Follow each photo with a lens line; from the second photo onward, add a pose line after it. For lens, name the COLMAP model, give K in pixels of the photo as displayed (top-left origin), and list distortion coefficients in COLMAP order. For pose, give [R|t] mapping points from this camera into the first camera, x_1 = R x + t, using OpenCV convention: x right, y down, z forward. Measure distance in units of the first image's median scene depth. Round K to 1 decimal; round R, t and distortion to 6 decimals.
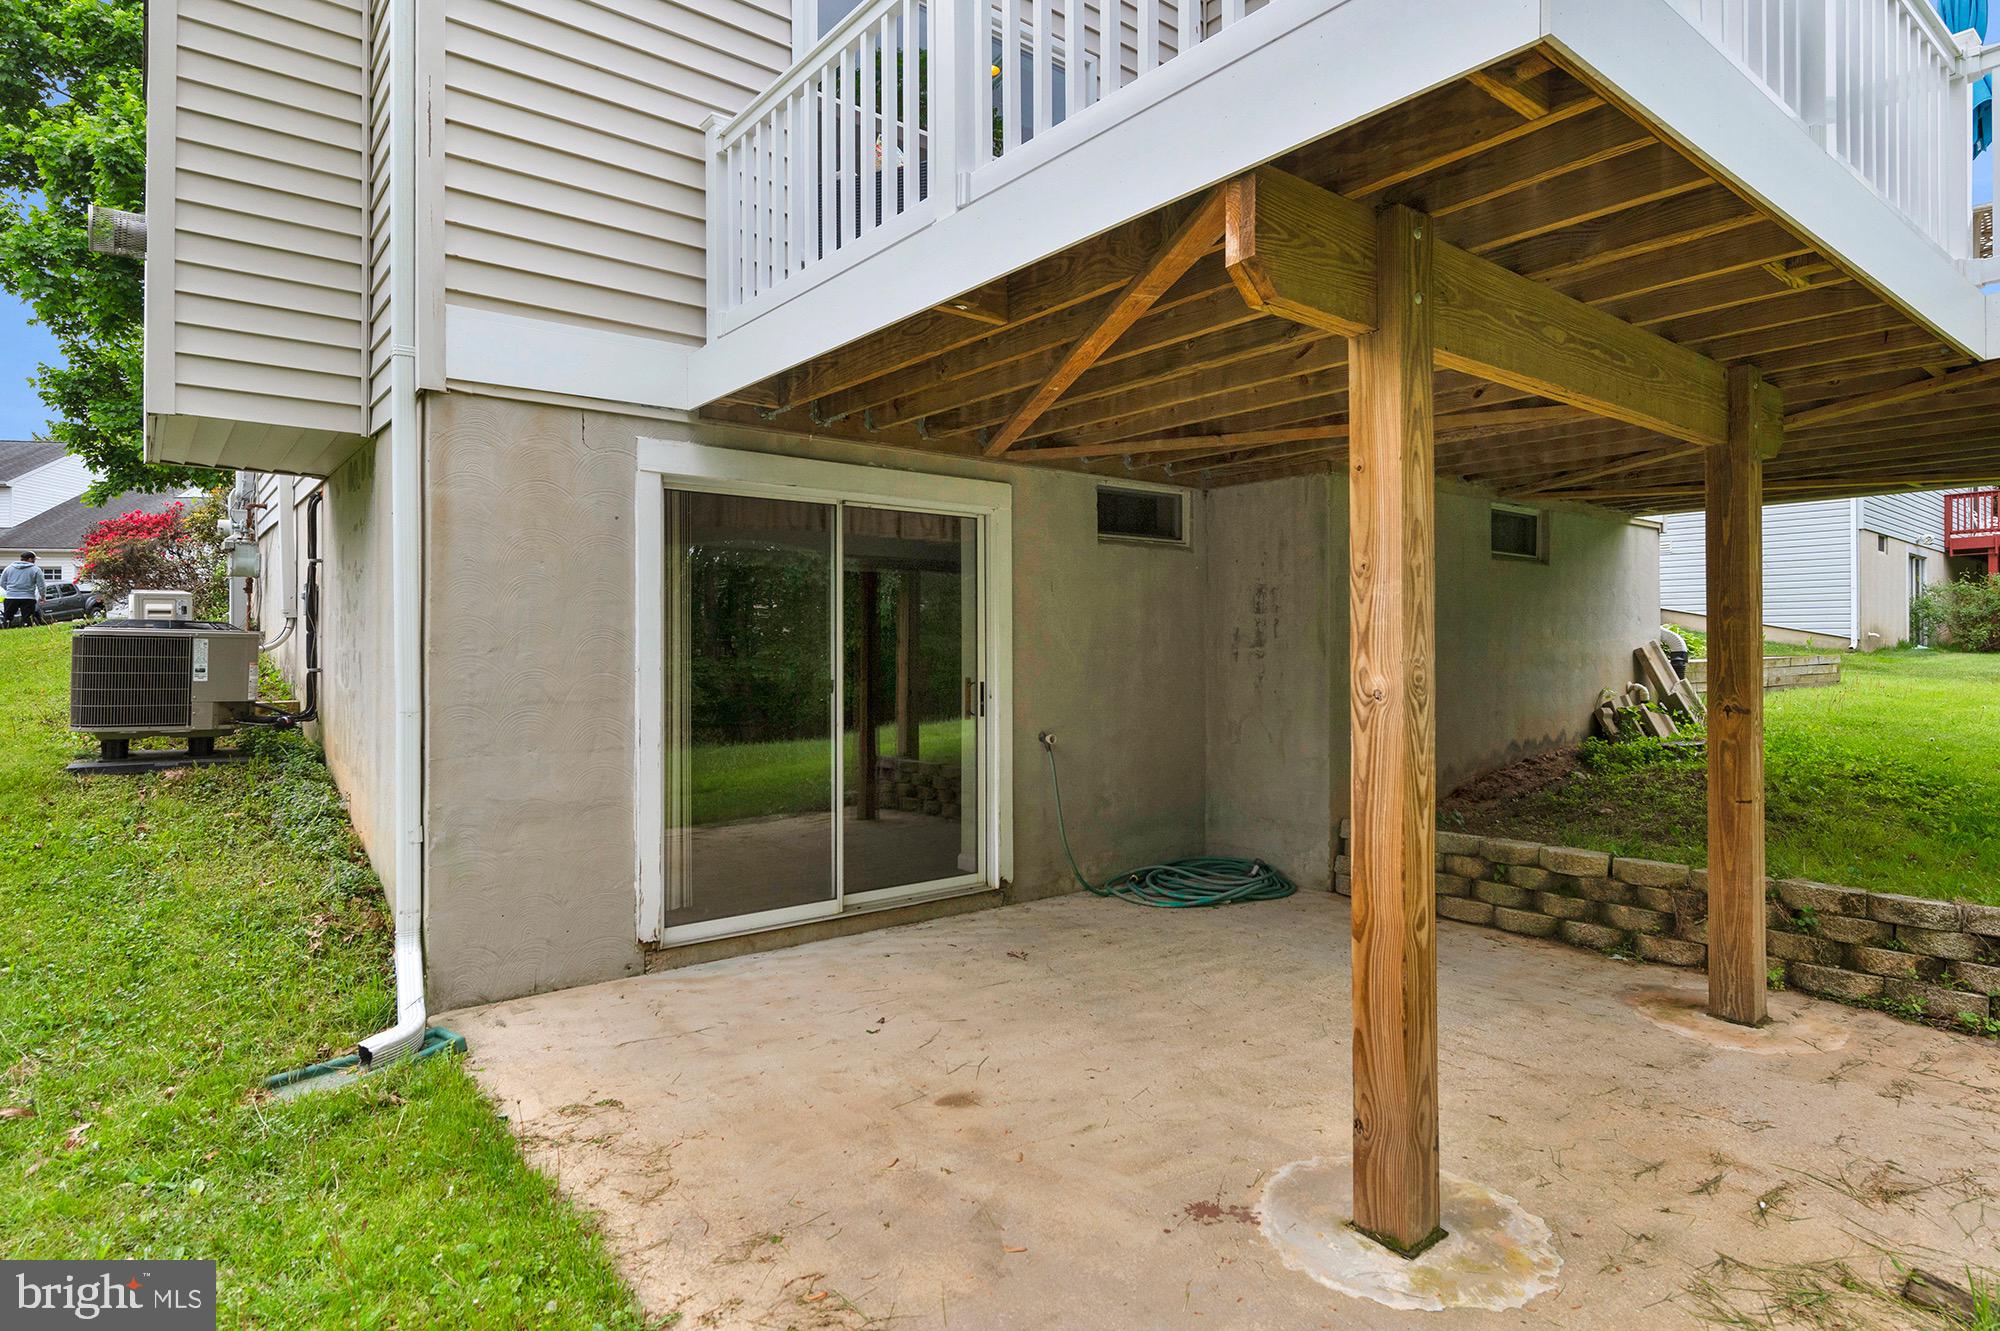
lens RADIAL K [[1082.8, 0, 1018.4], [0, 1082.8, 627.5], [0, 0, 1]] dist [0.004215, 0.000171]
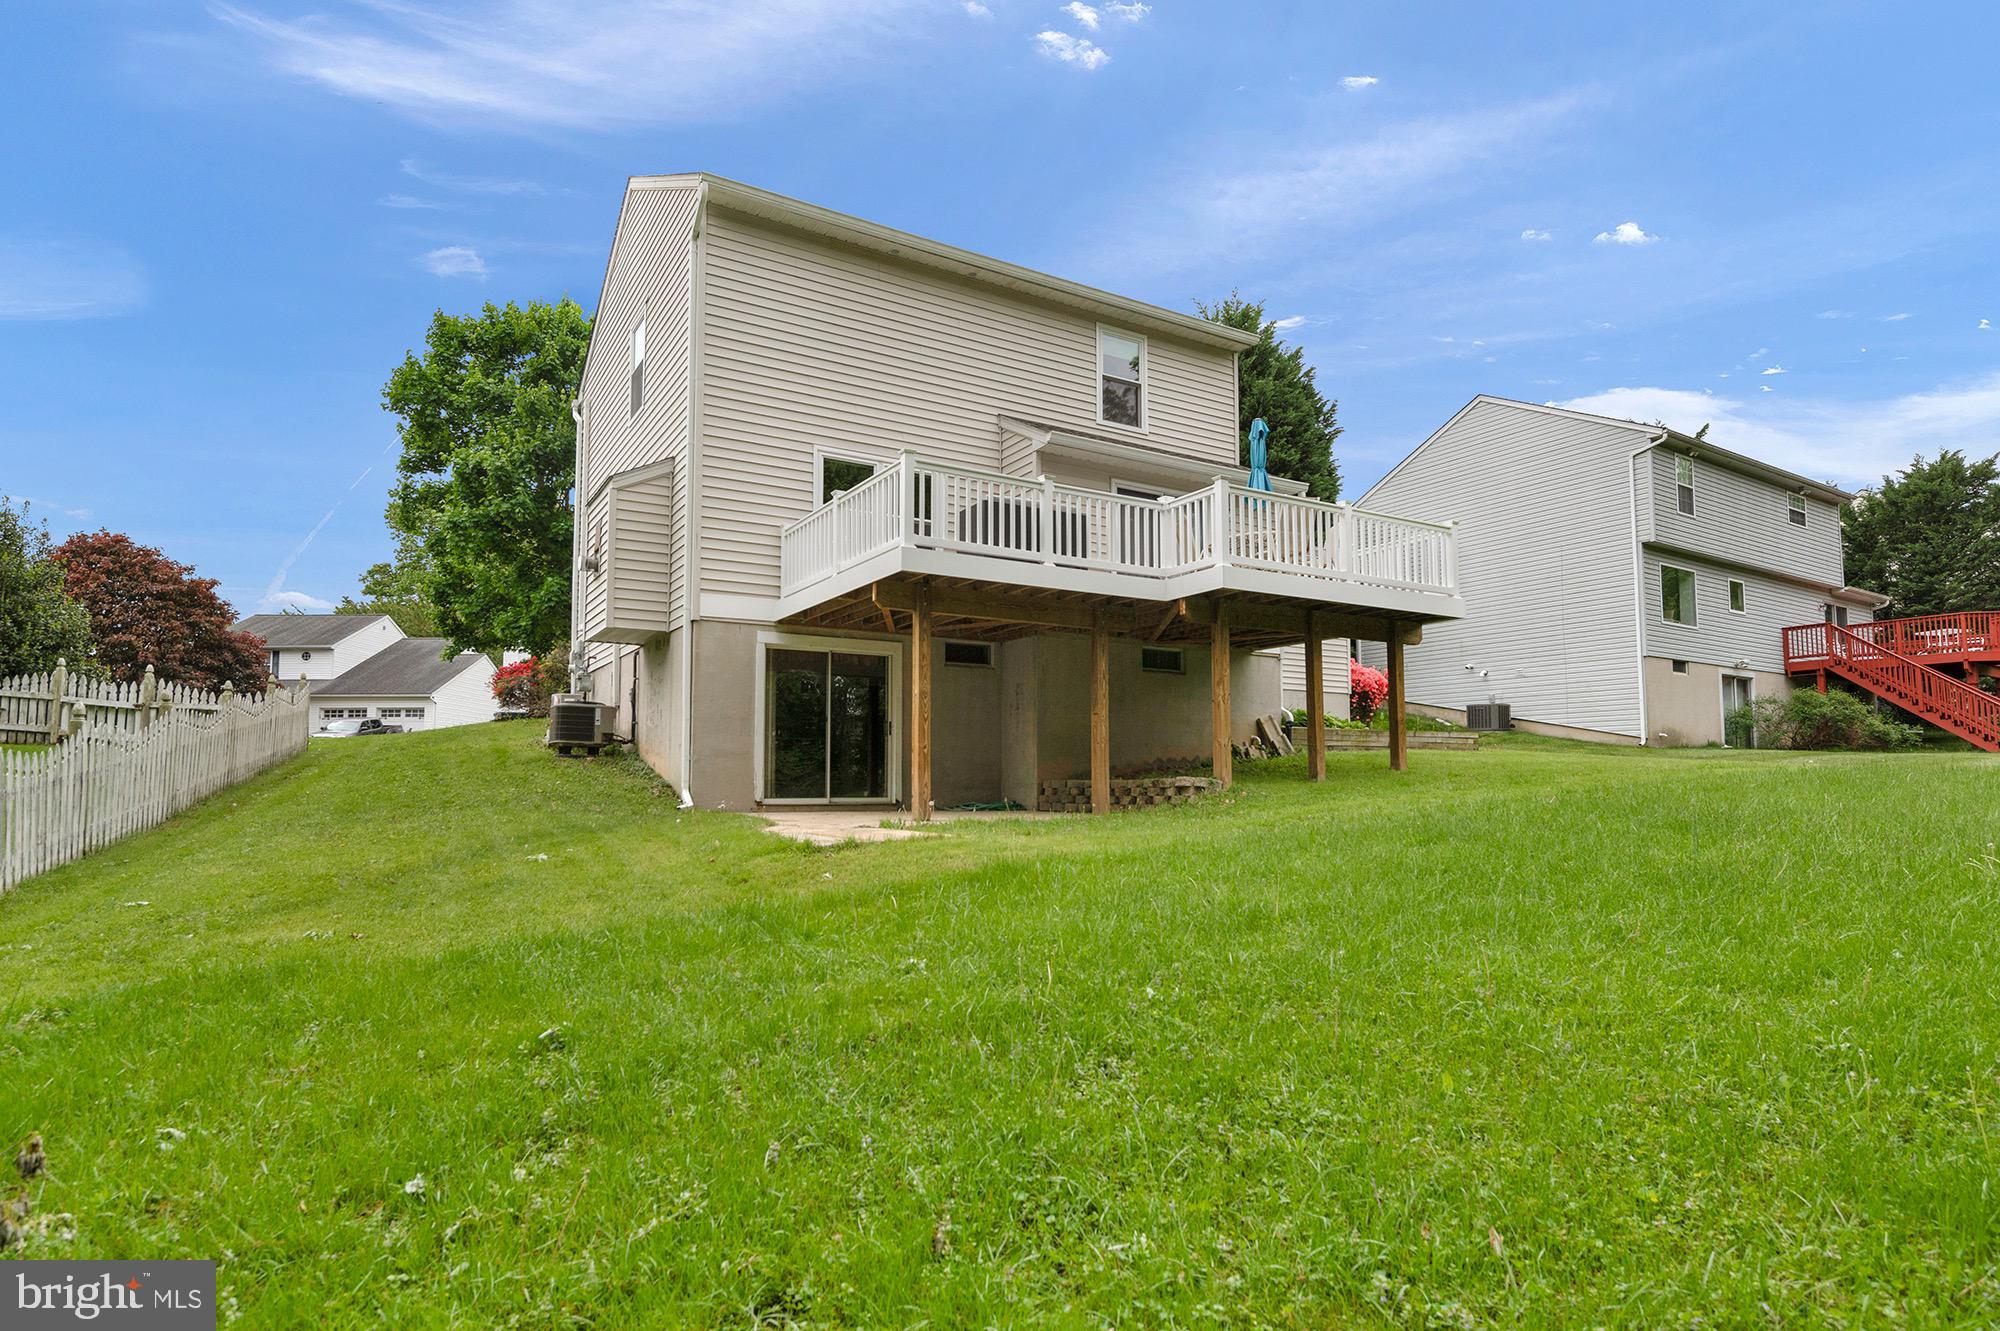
lens RADIAL K [[1082.8, 0, 1000.0], [0, 1082.8, 678.9], [0, 0, 1]] dist [0.004215, 0.000171]
pose [[0.989959, -0.014156, -0.140644, 0.604291], [0.002084, 0.996326, -0.085616, 0.176931], [0.141339, 0.084464, 0.986351, -1.528126]]
